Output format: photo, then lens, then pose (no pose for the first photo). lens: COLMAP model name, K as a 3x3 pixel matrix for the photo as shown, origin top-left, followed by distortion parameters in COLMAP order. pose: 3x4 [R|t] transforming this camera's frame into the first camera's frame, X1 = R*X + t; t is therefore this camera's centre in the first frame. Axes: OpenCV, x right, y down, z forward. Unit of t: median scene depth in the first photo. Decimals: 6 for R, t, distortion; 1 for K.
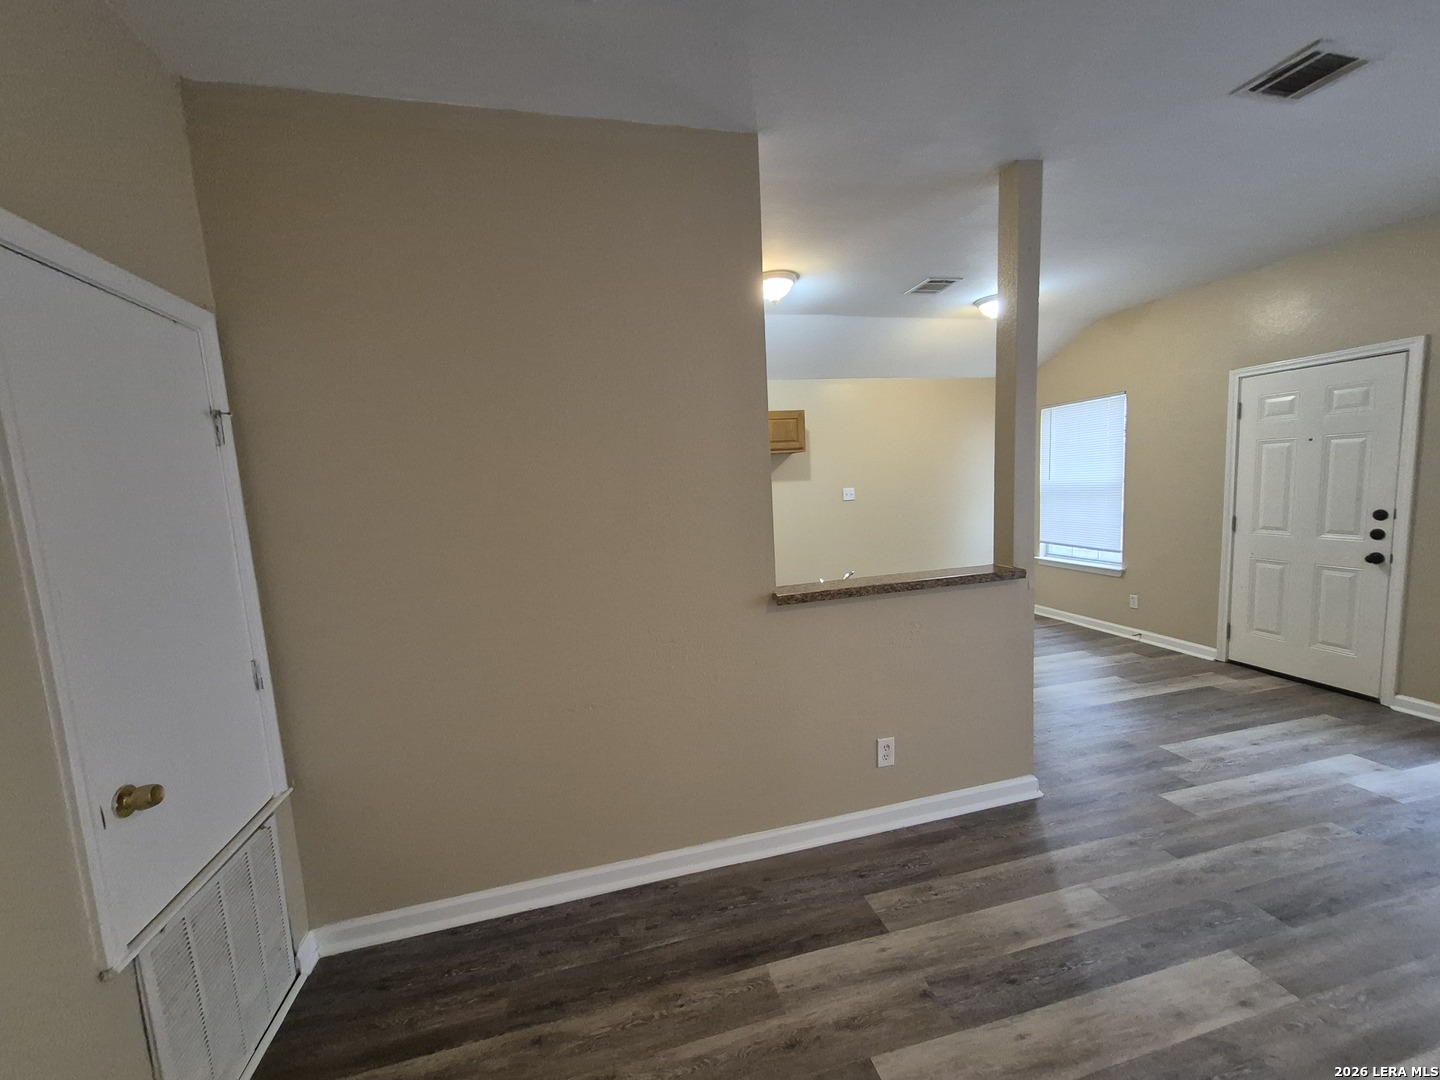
lens RADIAL K [[569.1, 0, 714.0], [0, 569.1, 544.5], [0, 0, 1]] dist [0.007859, -0.001715]
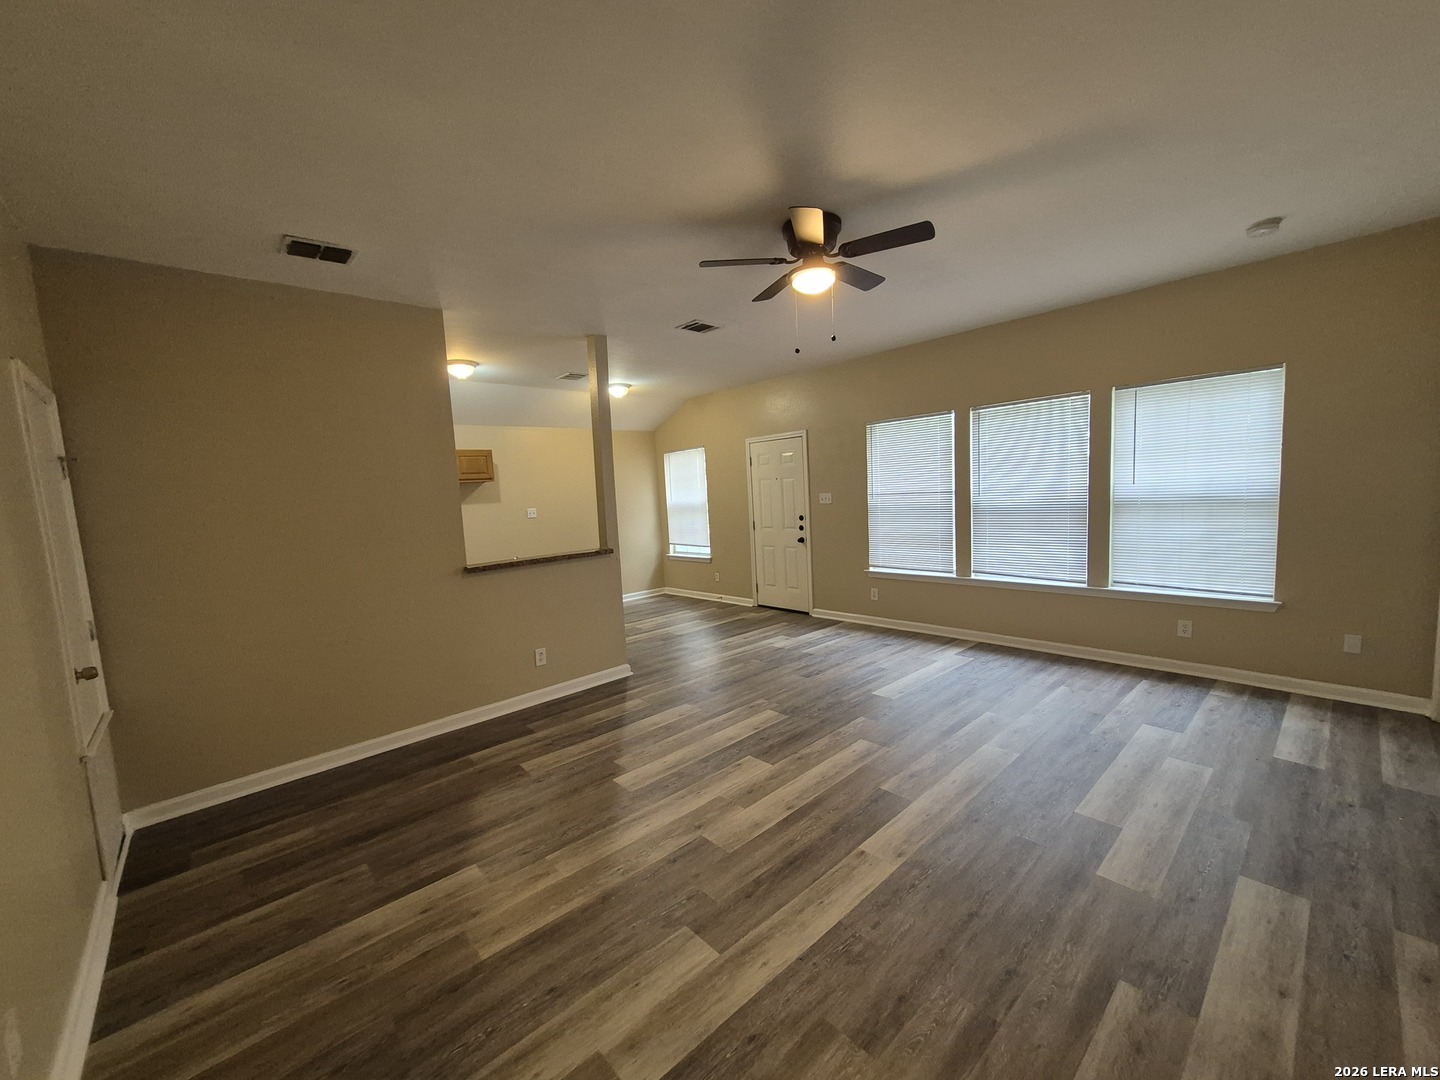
lens RADIAL K [[569.1, 0, 711.4], [0, 569.1, 541.3], [0, 0, 1]] dist [0.007859, -0.001715]
pose [[0.881946, -0.039241, 0.469714, -0.029035], [0.061596, 0.997578, -0.032314, 0.071651], [-0.467308, 0.057431, 0.882227, -0.564766]]
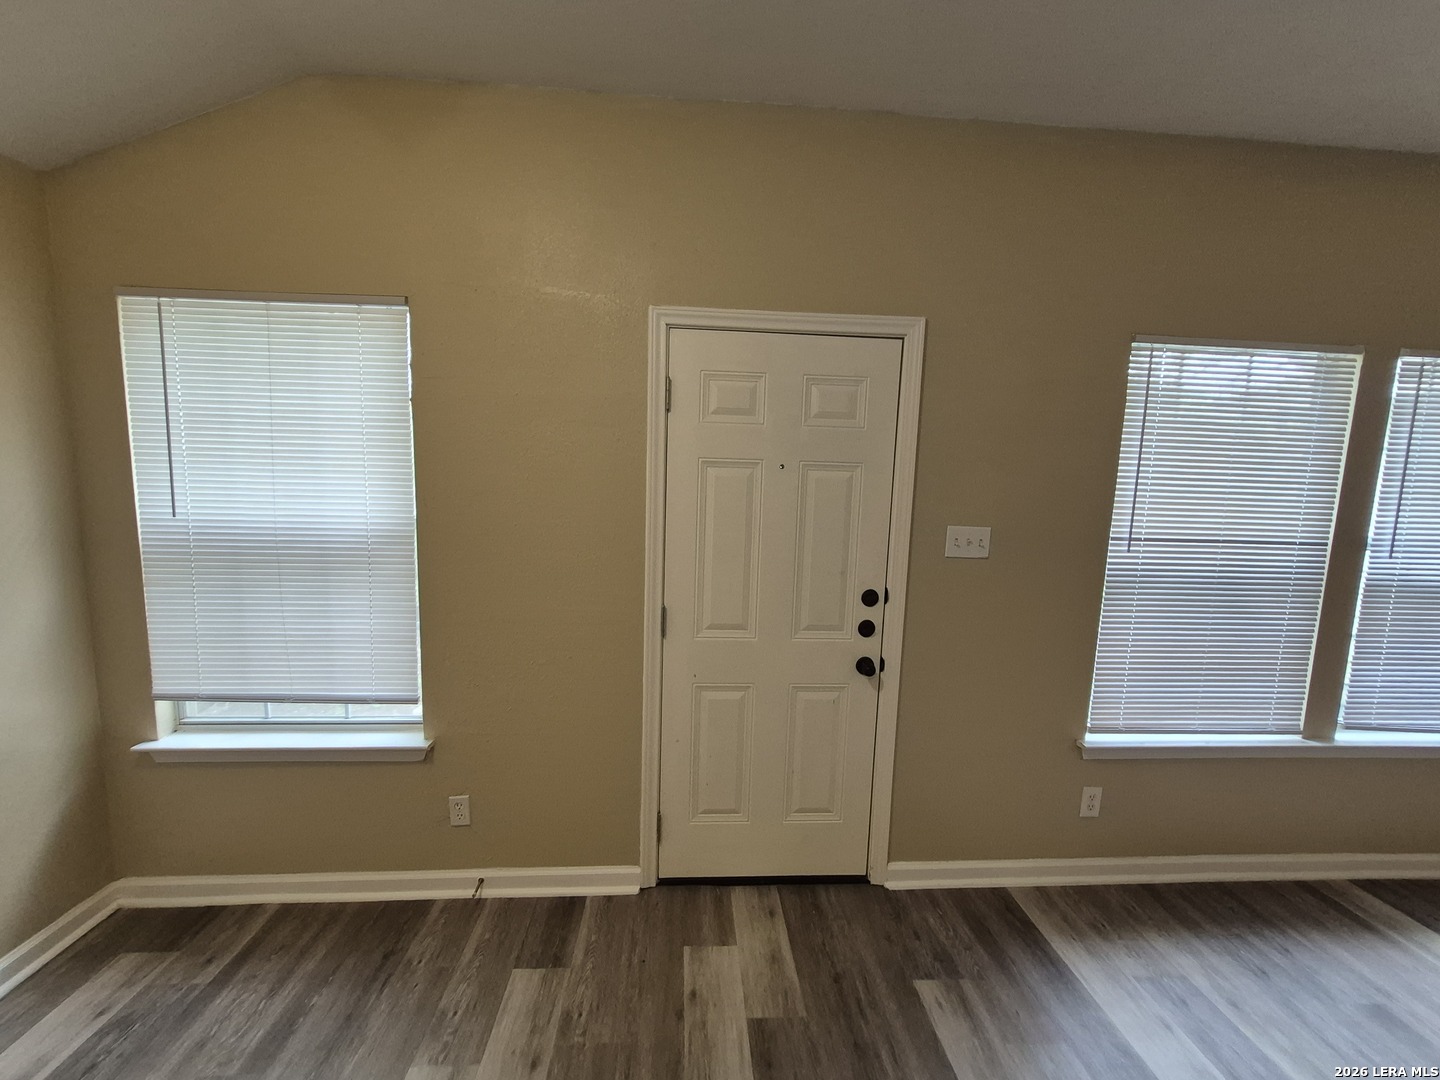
lens RADIAL K [[569.1, 0, 711.1], [0, 569.1, 552.0], [0, 0, 1]] dist [0.007859, -0.001715]
pose [[0.179585, -0.059965, 0.981913, 0.516362], [0.072137, 0.996256, 0.047648, -0.141353], [-0.981094, 0.062276, 0.183238, 1.037624]]
